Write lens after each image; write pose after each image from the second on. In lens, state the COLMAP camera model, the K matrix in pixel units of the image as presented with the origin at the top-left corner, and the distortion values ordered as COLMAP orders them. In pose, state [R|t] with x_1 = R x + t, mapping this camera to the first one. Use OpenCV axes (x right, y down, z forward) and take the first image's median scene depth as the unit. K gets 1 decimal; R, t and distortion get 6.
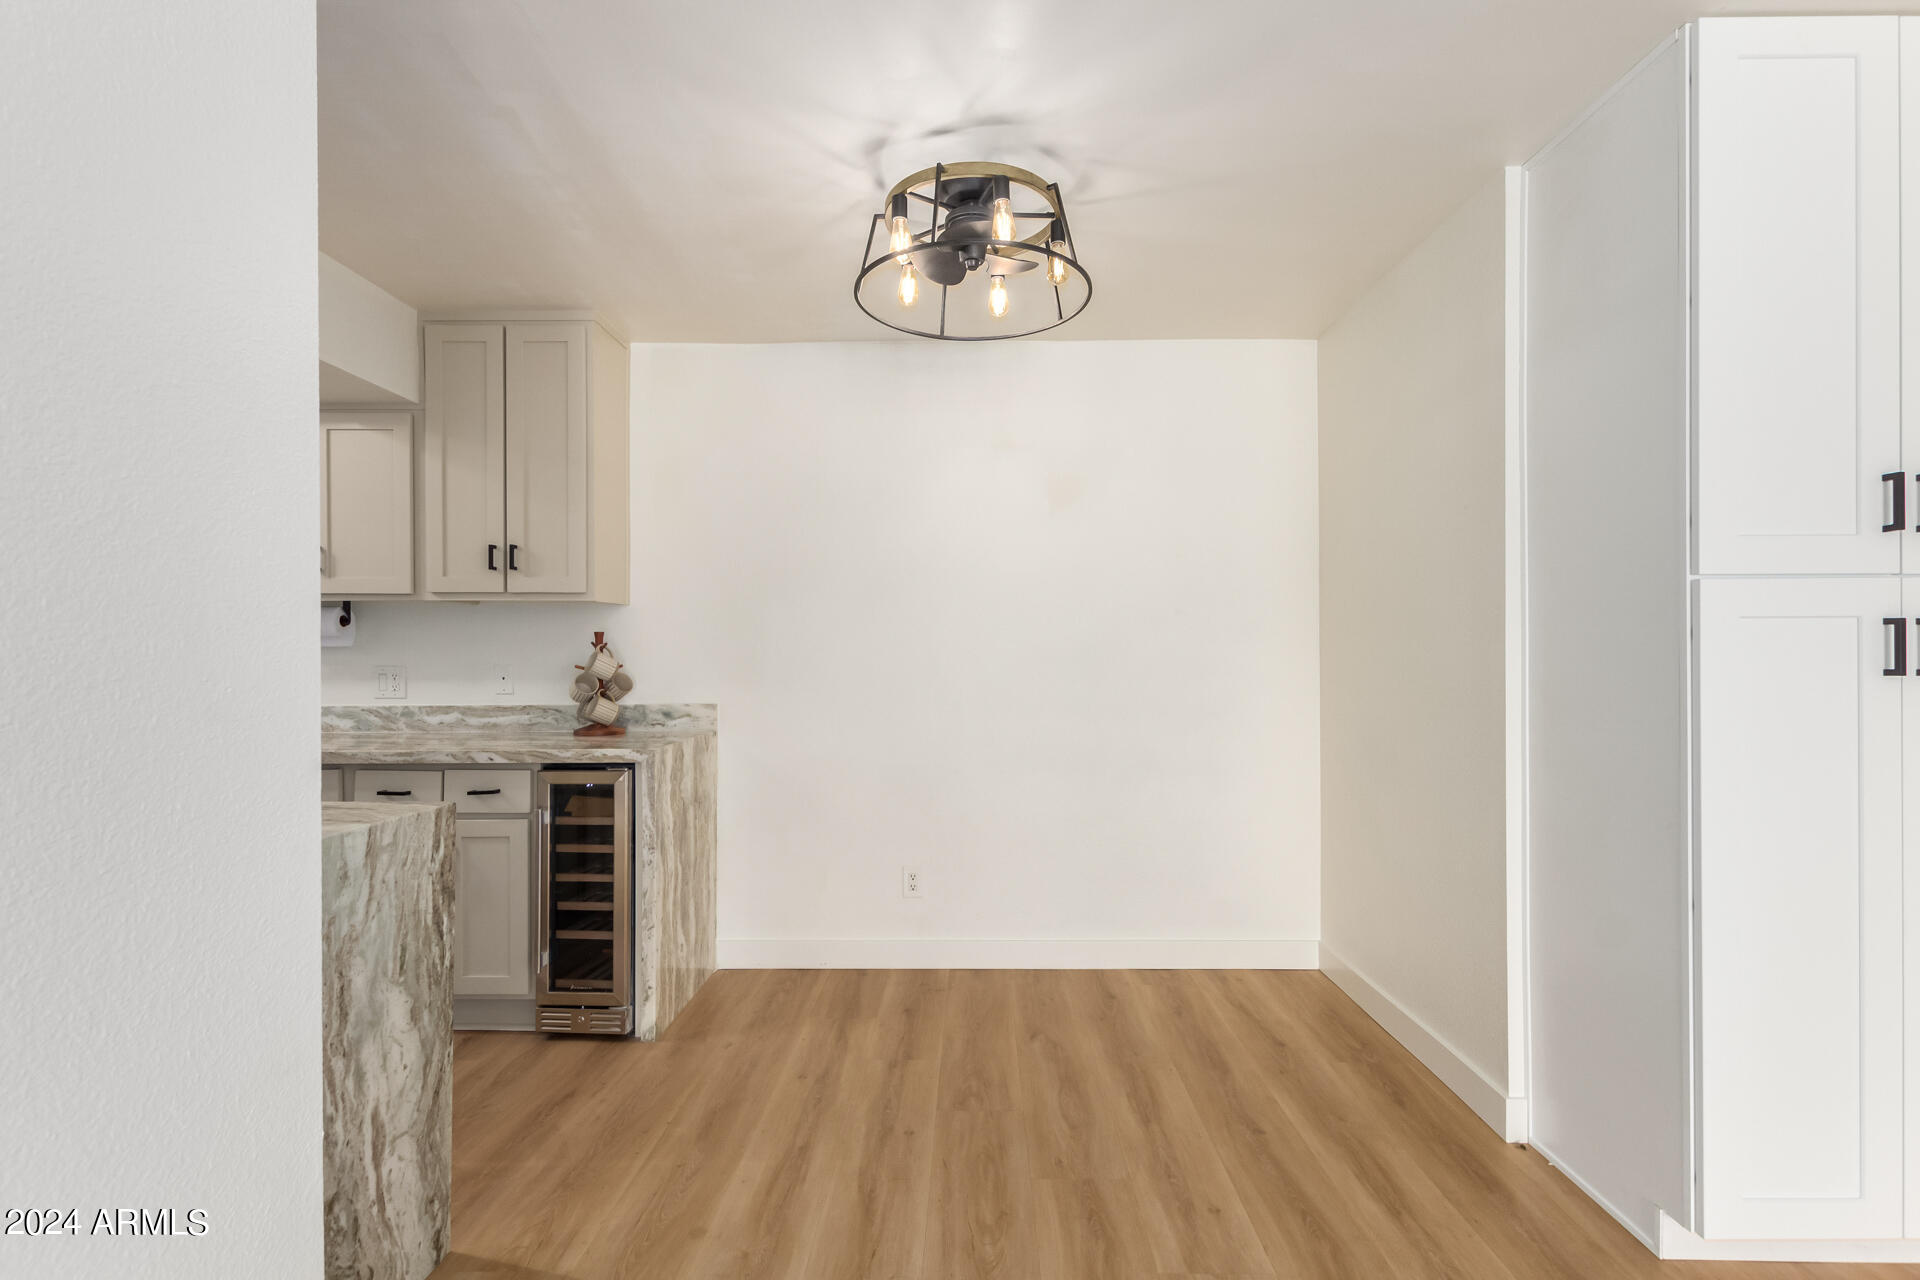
lens RADIAL K [[877.7, 0, 965.1], [0, 877.7, 655.5], [0, 0, 1]] dist [0.007581, -0.000630]
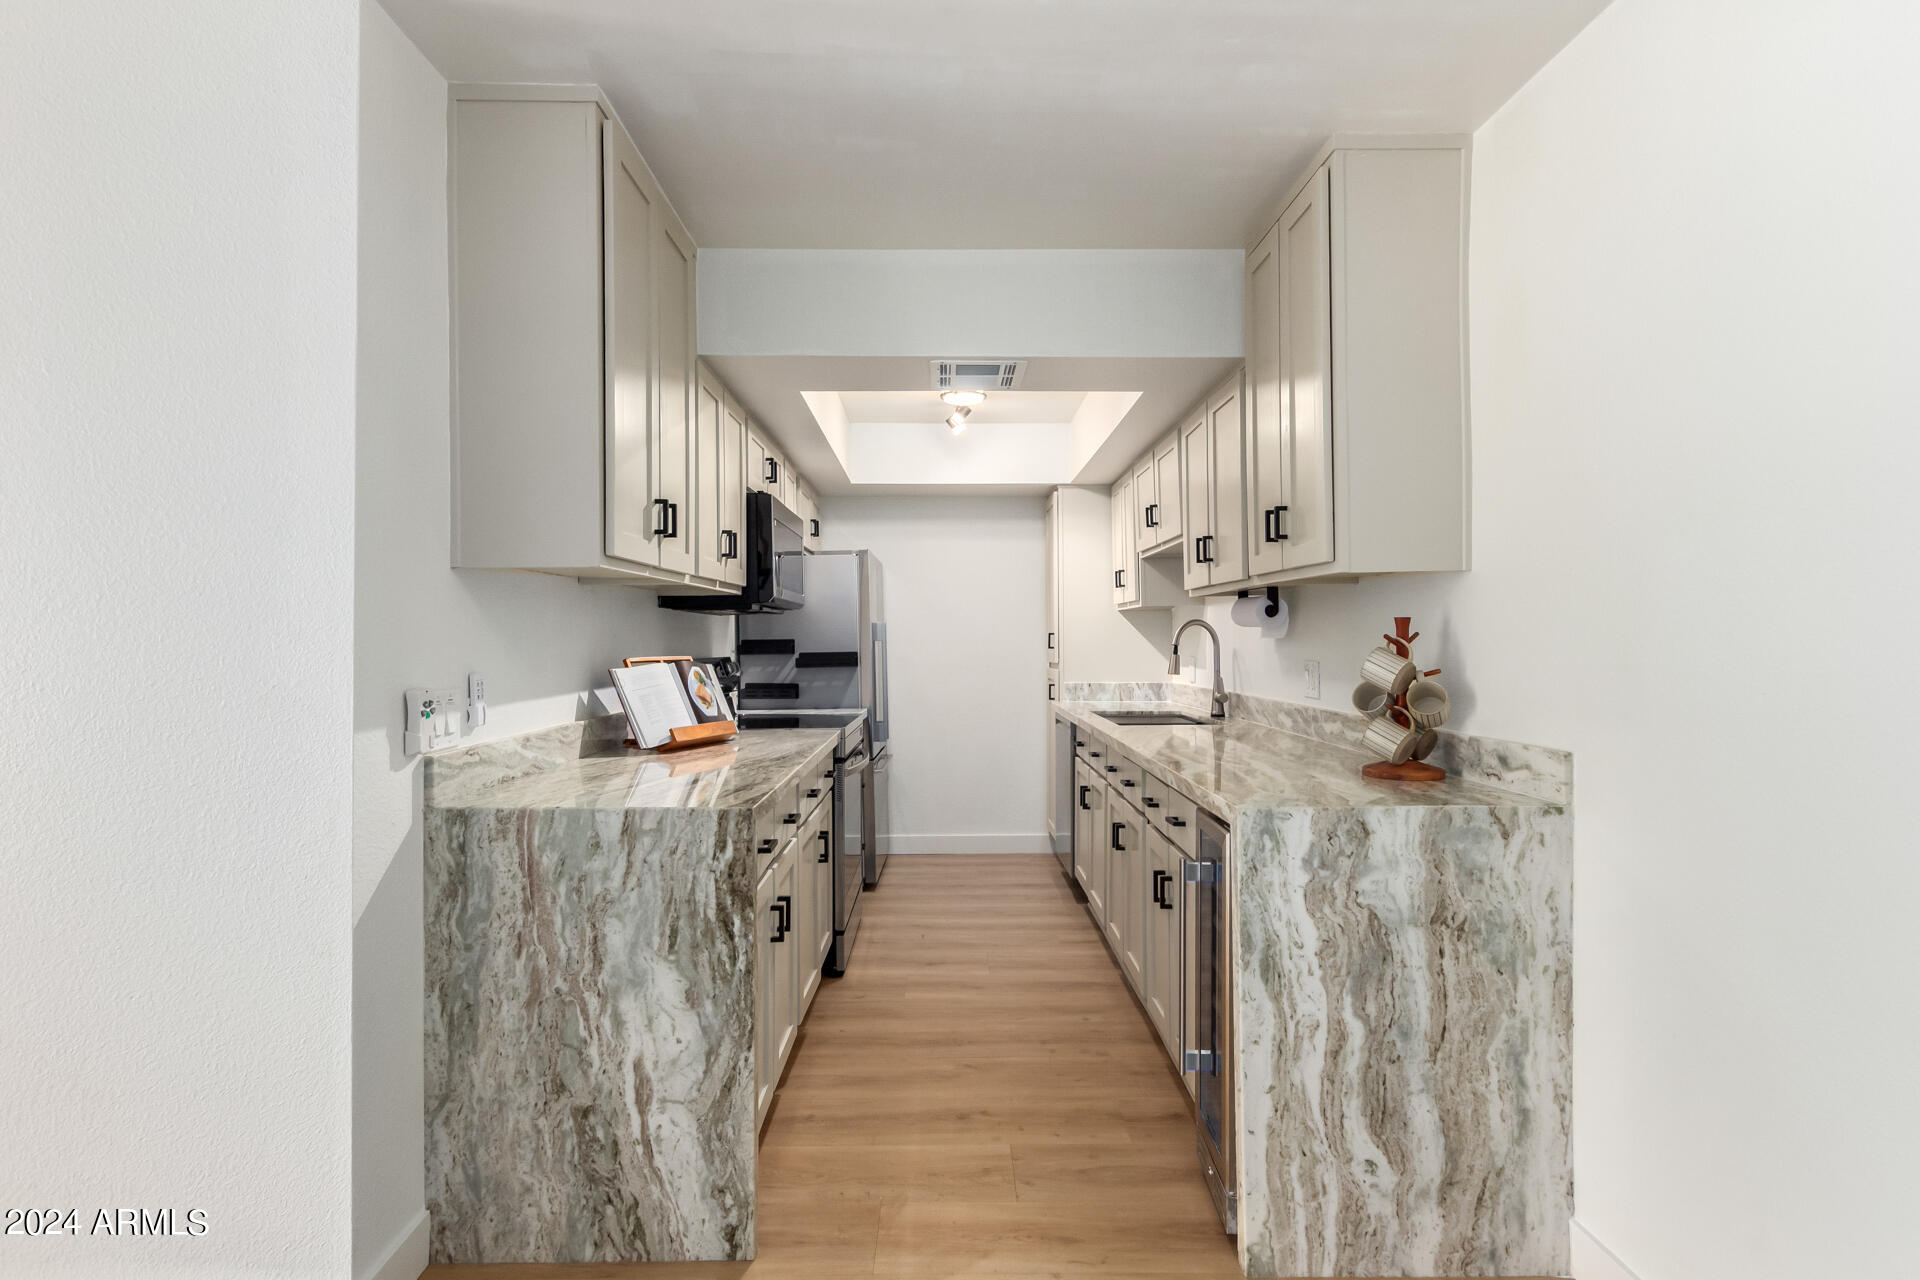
lens RADIAL K [[914.5, 0, 961.7], [0, 914.5, 640.5], [0, 0, 1]] dist [0.019074, -0.009741]
pose [[0.025845, 0.004037, -0.999658, 0.290095], [0.003511, 0.999985, 0.004129, -0.015814], [0.999660, -0.003616, 0.025830, 0.771231]]
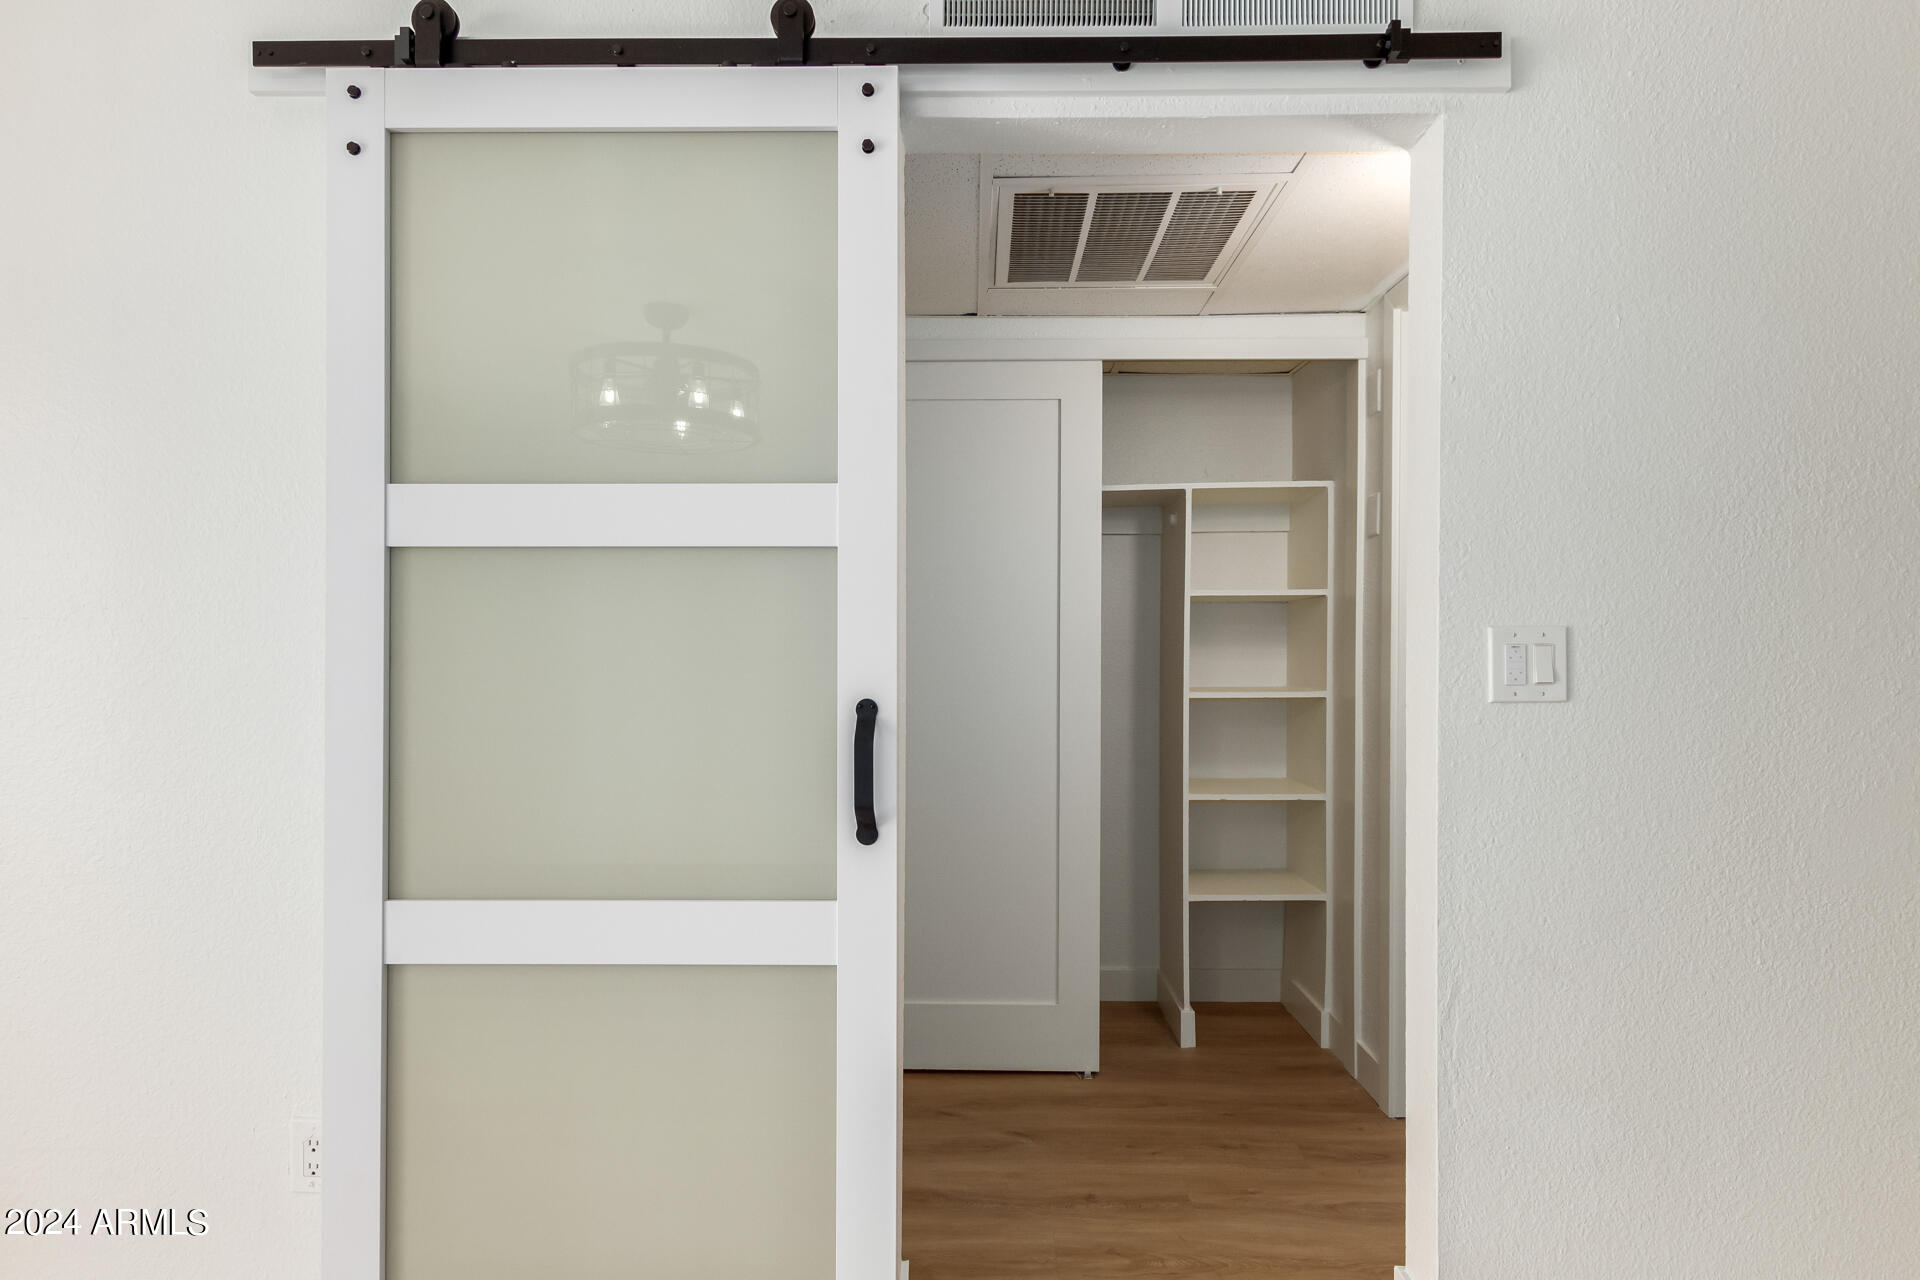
lens RADIAL K [[1023.9, 0, 960.7], [0, 1023.9, 655.5], [0, 0, 1]] dist [-0.001862, -0.000320]
pose [[0.002009, 0.003022, -0.999993, 0.145727], [0.000106, 0.999995, 0.003022, 0.009437], [0.999998, -0.000112, 0.002009, -0.452103]]
